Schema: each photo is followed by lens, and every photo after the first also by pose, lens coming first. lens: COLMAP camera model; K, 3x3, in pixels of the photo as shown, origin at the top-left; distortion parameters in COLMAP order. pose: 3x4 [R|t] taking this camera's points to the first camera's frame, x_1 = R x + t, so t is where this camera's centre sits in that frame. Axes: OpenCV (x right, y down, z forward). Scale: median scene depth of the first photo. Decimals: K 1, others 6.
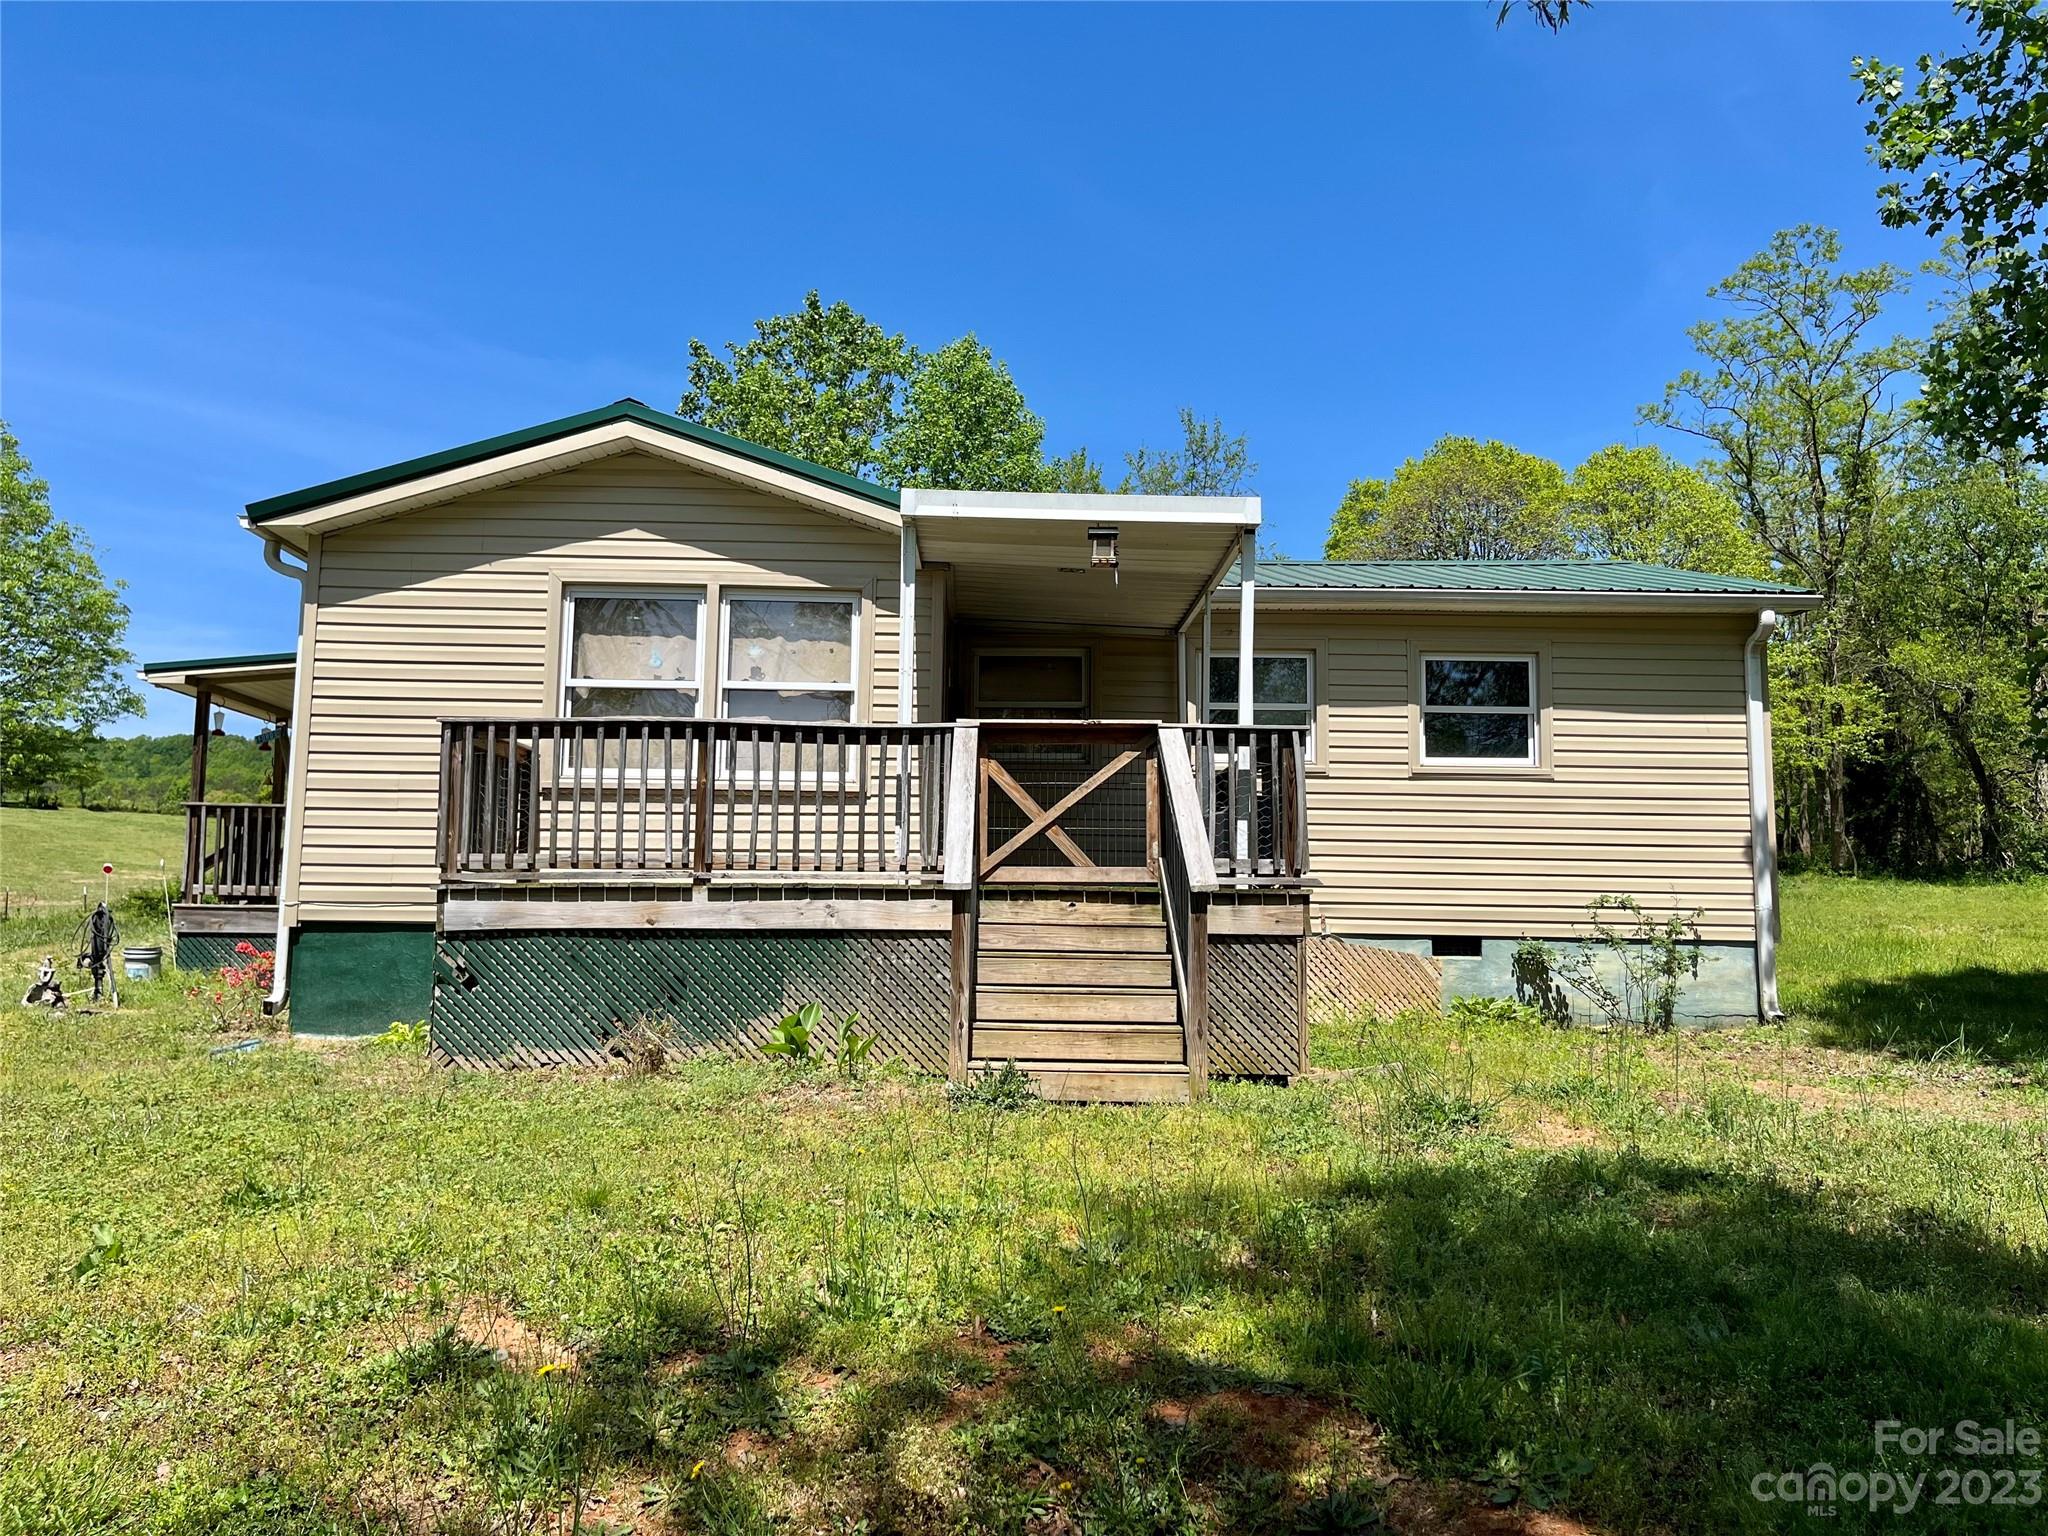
lens RADIAL K [[1551.7, 0, 1020.7], [0, 1551.7, 780.7], [0, 0, 1]] dist [0.040402, -0.036056]
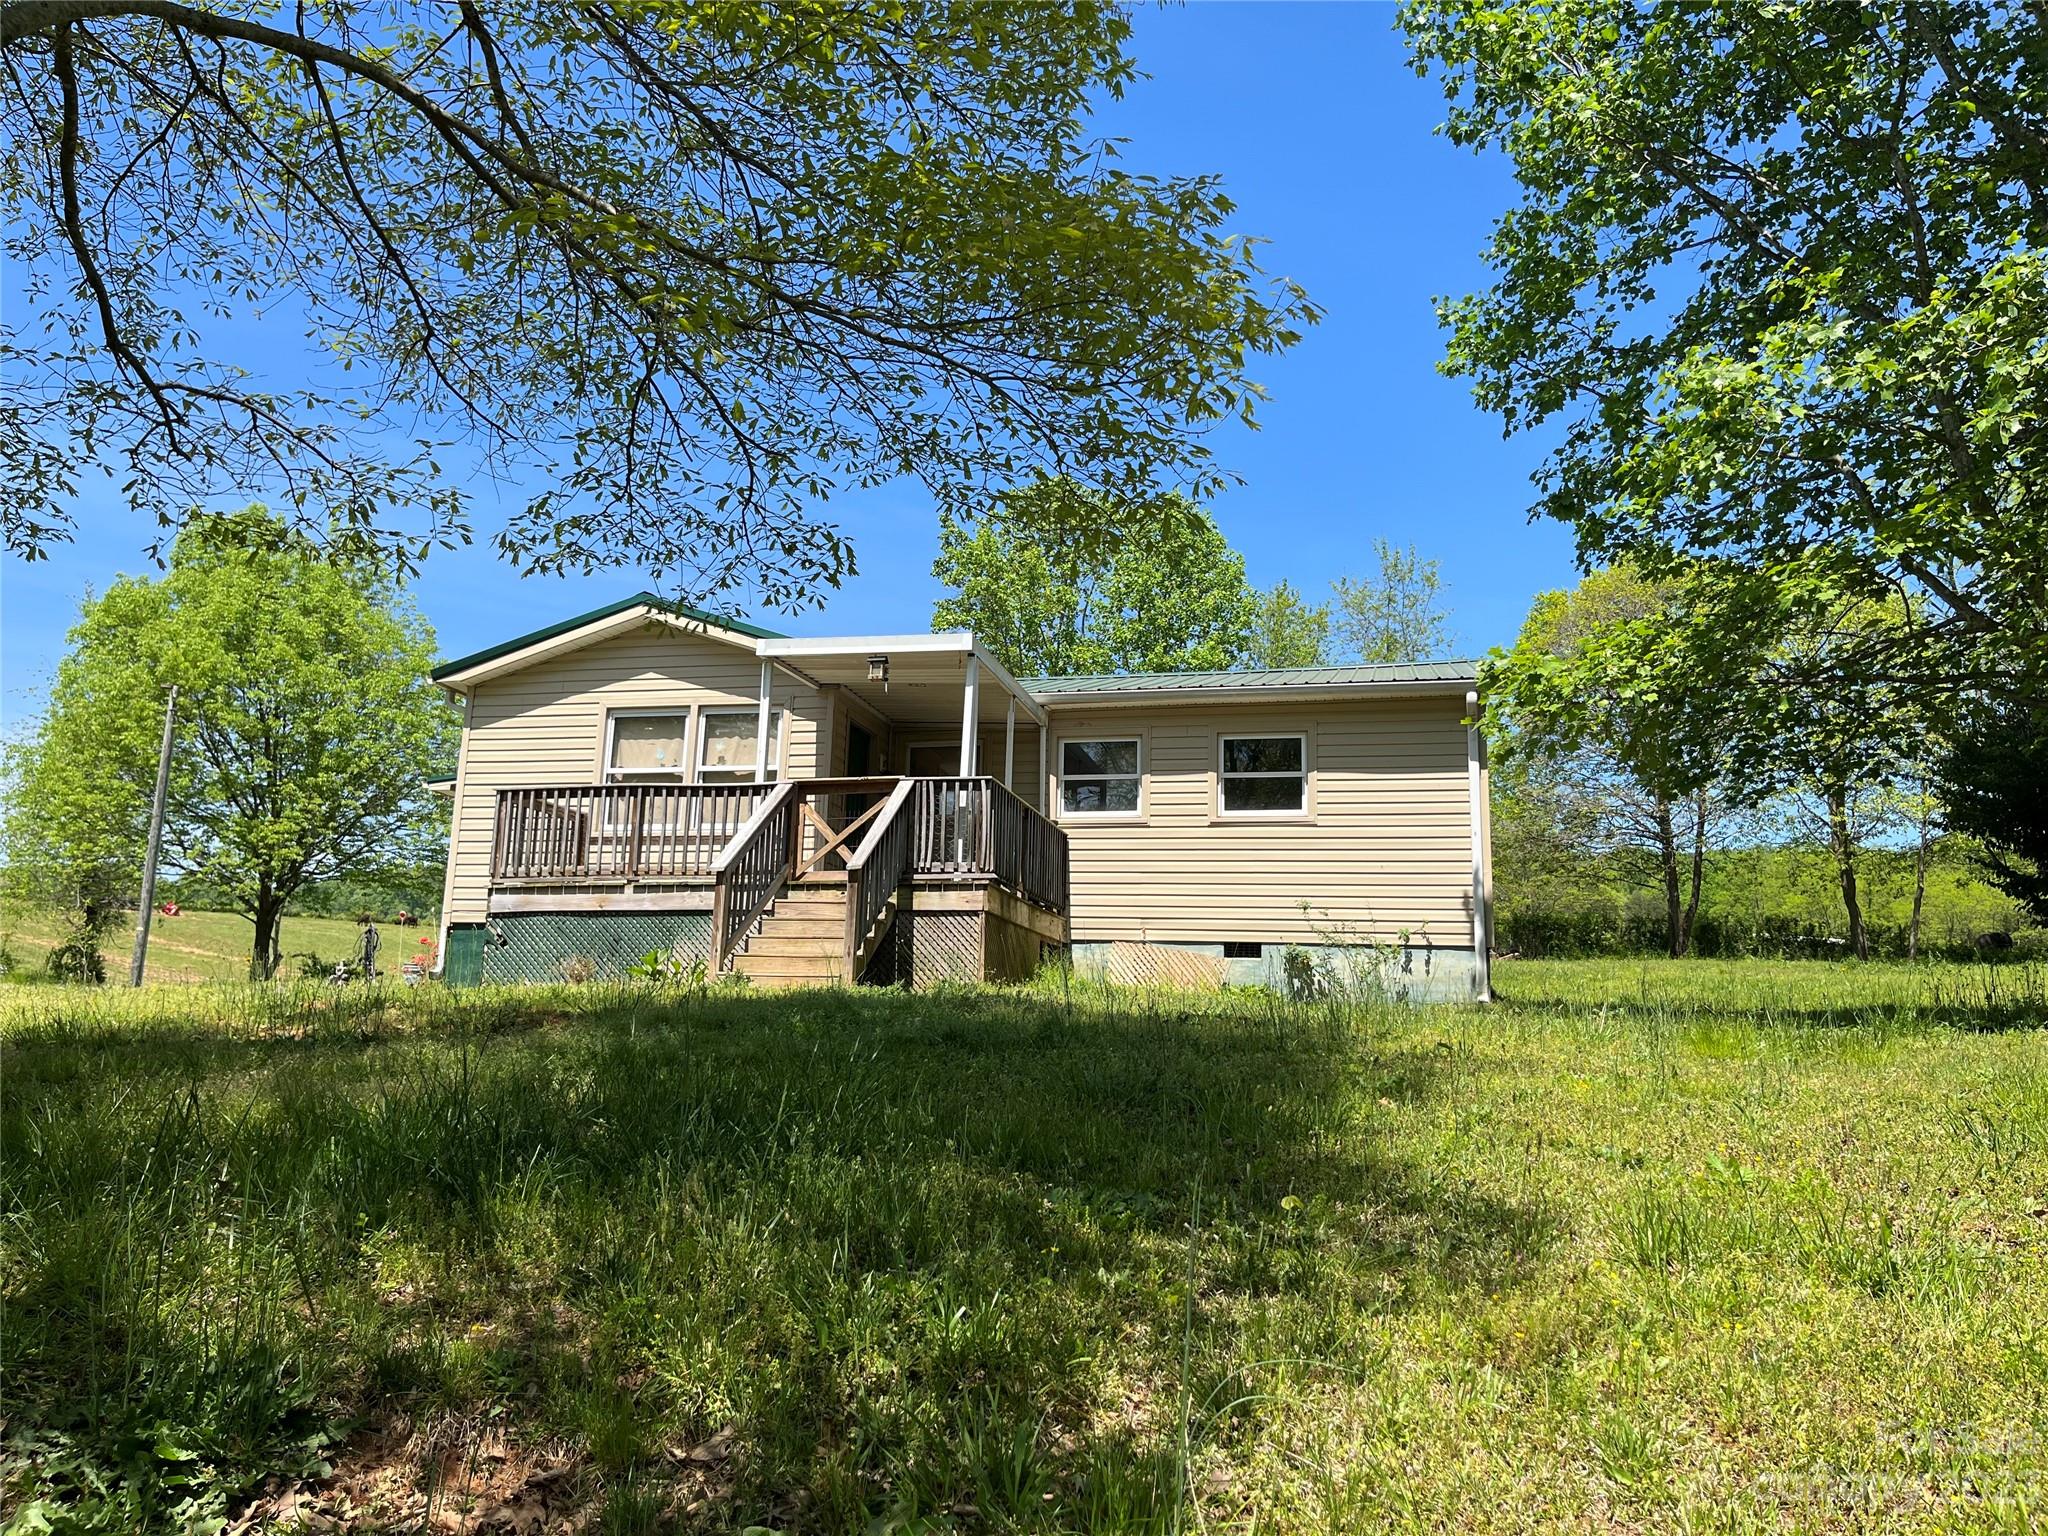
lens RADIAL K [[1551.7, 0, 1027.0], [0, 1551.7, 756.6], [0, 0, 1]] dist [0.040402, -0.036056]
pose [[0.966522, -0.035501, -0.254115, 0.517784], [0.009573, 0.994682, -0.102552, 0.088117], [0.256404, 0.096686, 0.961722, -0.406610]]
